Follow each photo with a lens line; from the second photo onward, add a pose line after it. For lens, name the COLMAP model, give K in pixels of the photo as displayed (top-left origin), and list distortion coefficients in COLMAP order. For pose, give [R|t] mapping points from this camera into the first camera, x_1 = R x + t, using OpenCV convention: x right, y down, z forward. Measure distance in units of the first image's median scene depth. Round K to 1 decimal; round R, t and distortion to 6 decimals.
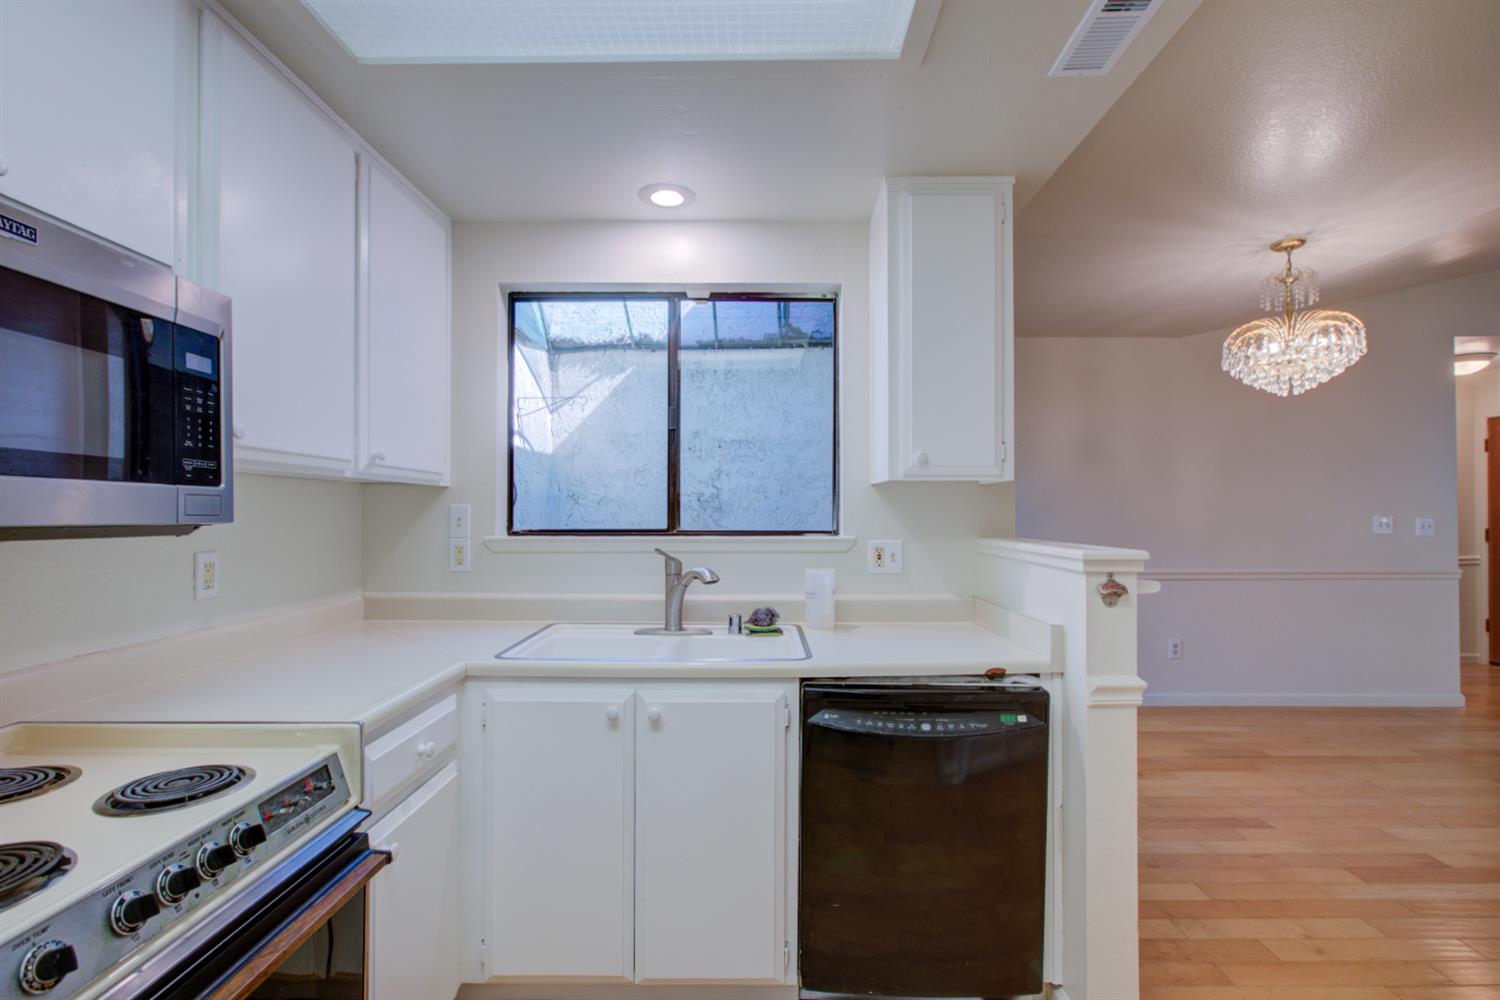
lens RADIAL K [[695.6, 0, 751.7], [0, 695.6, 509.6], [0, 0, 1]] dist [-0.002782, -0.000241]
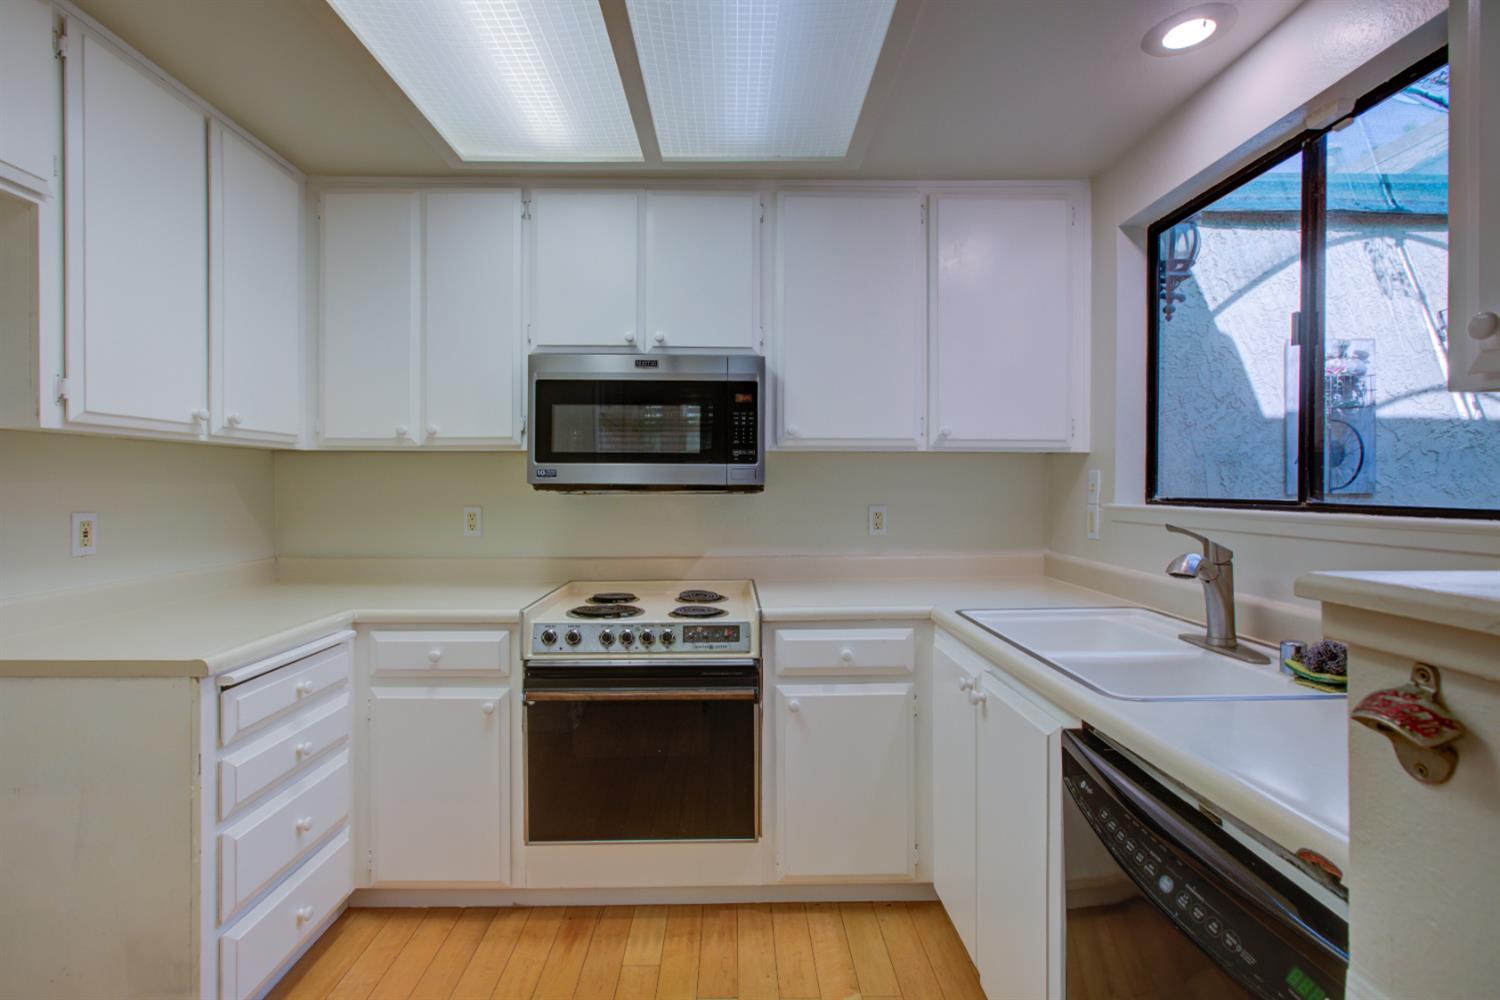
lens RADIAL K [[692.2, 0, 724.1], [0, 692.2, 491.8], [0, 0, 1]] dist [-0.016812, 0.012415]
pose [[0.005345, 0.010871, -0.999927, 0.865151], [0.004701, 0.999930, 0.010896, 0.015907], [0.999975, -0.004759, 0.005294, 0.766710]]
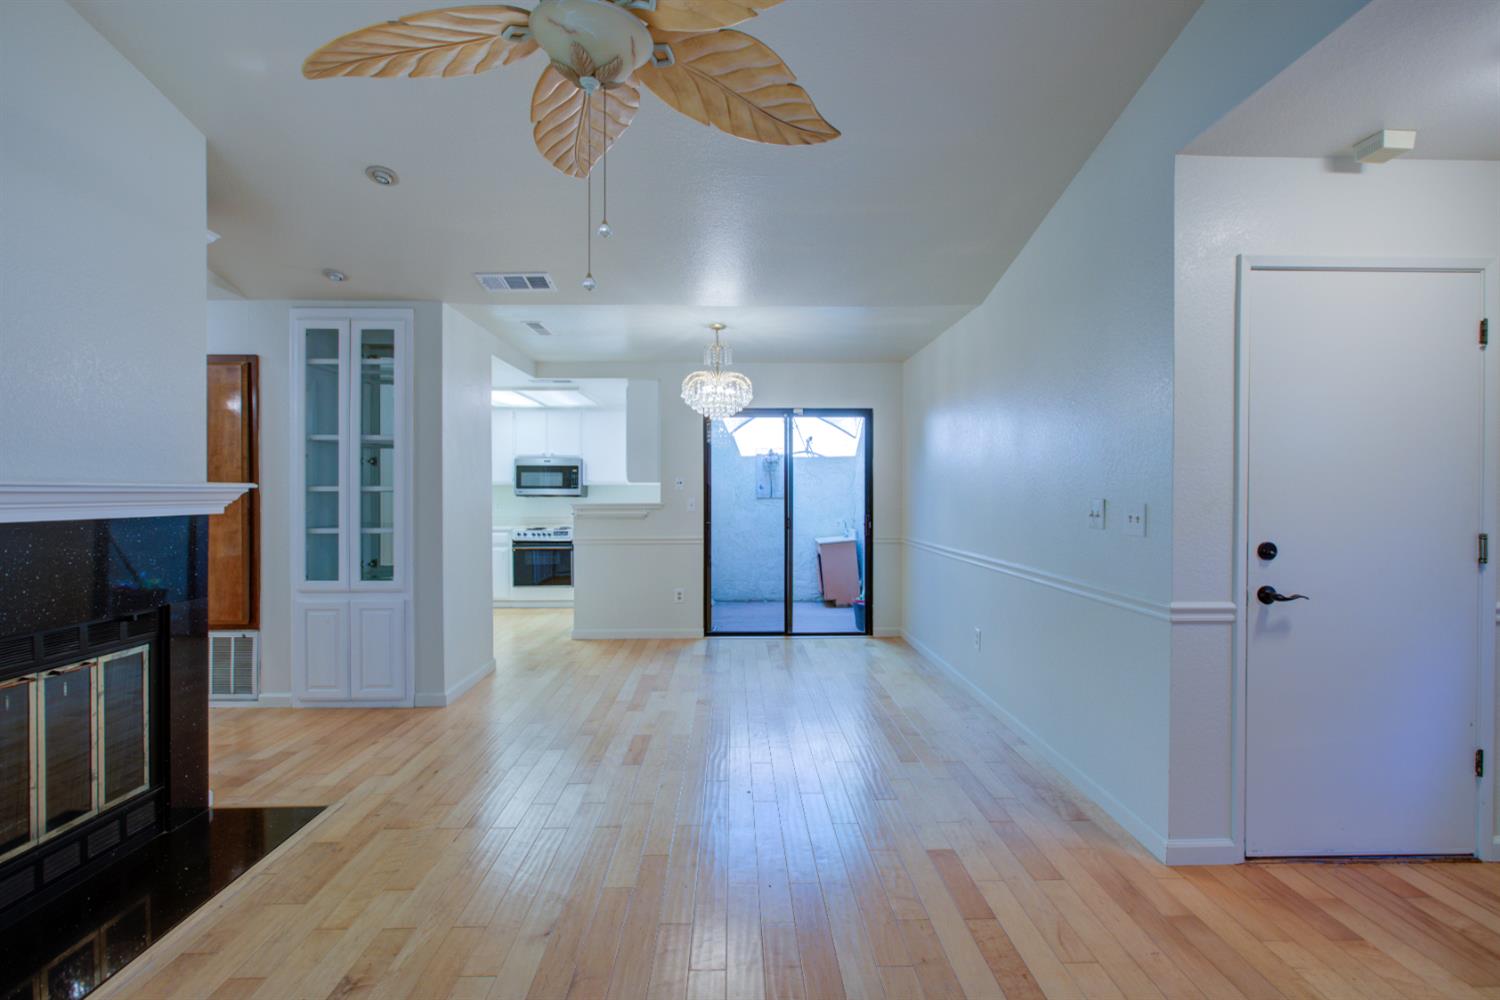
lens RADIAL K [[687.0, 0, 753.3], [0, 687.0, 496.0], [0, 0, 1]] dist [-0.001747, 0.000884]
pose [[0.024595, 0.007433, -0.999670, 4.783109], [0.006593, 0.999949, 0.007597, -0.004977], [0.999676, -0.006778, 0.024545, 2.087287]]
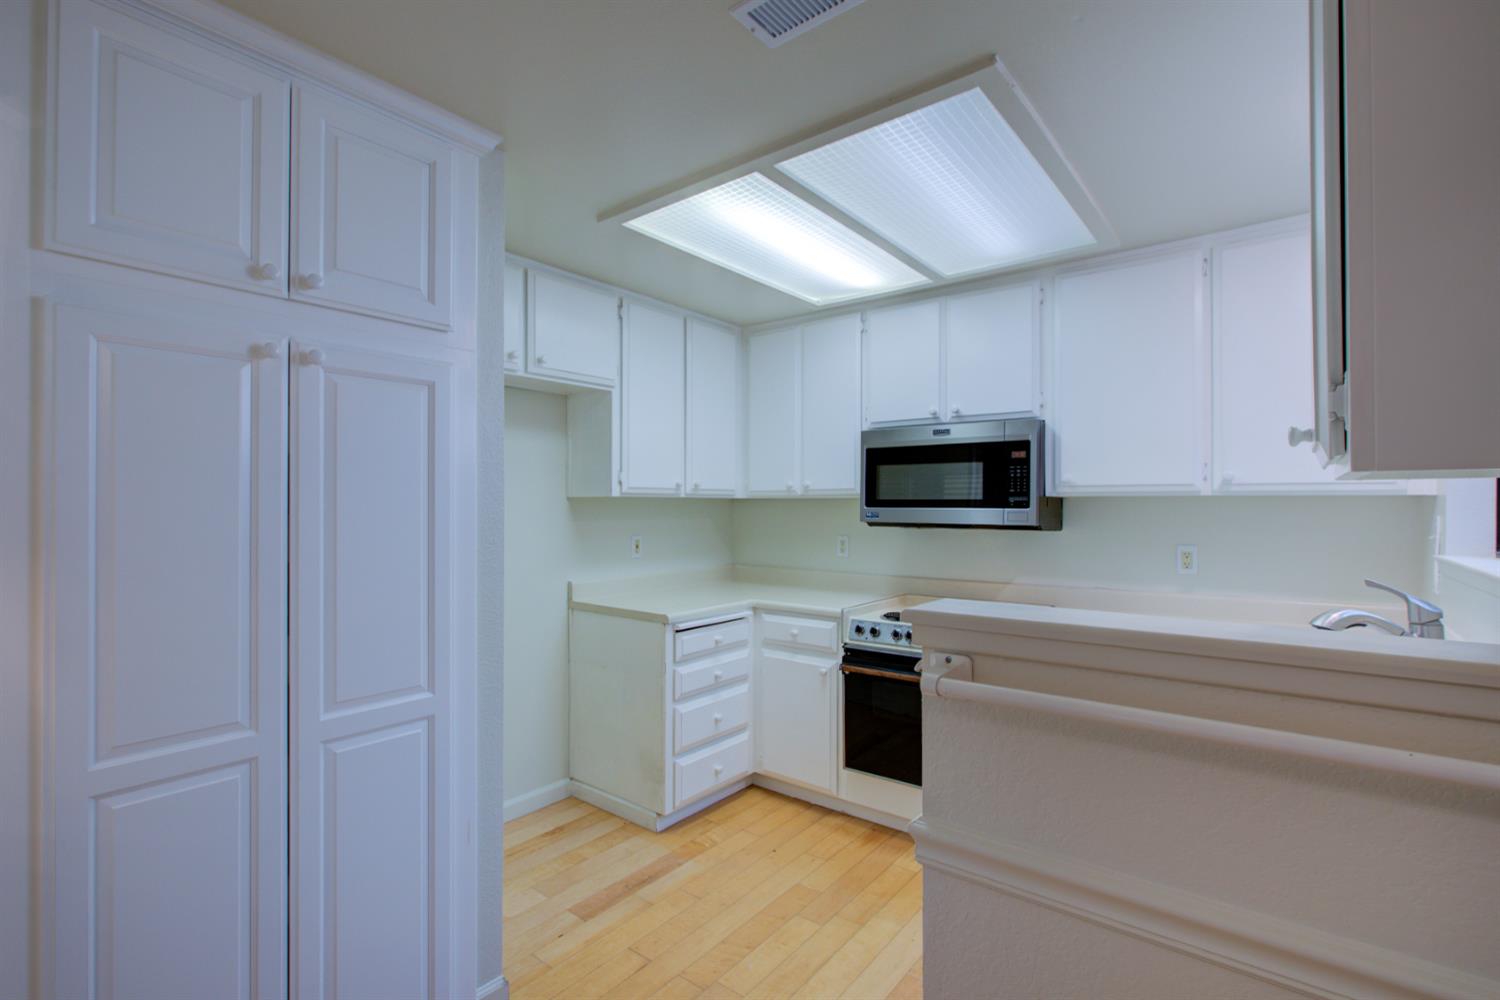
lens RADIAL K [[695.6, 0, 751.7], [0, 695.6, 509.6], [0, 0, 1]] dist [-0.002782, -0.000241]
pose [[-0.619477, 0.009040, -0.784963, 1.248915], [0.005167, 0.999959, 0.007439, -0.042617], [0.784998, 0.000552, -0.619498, 1.409658]]
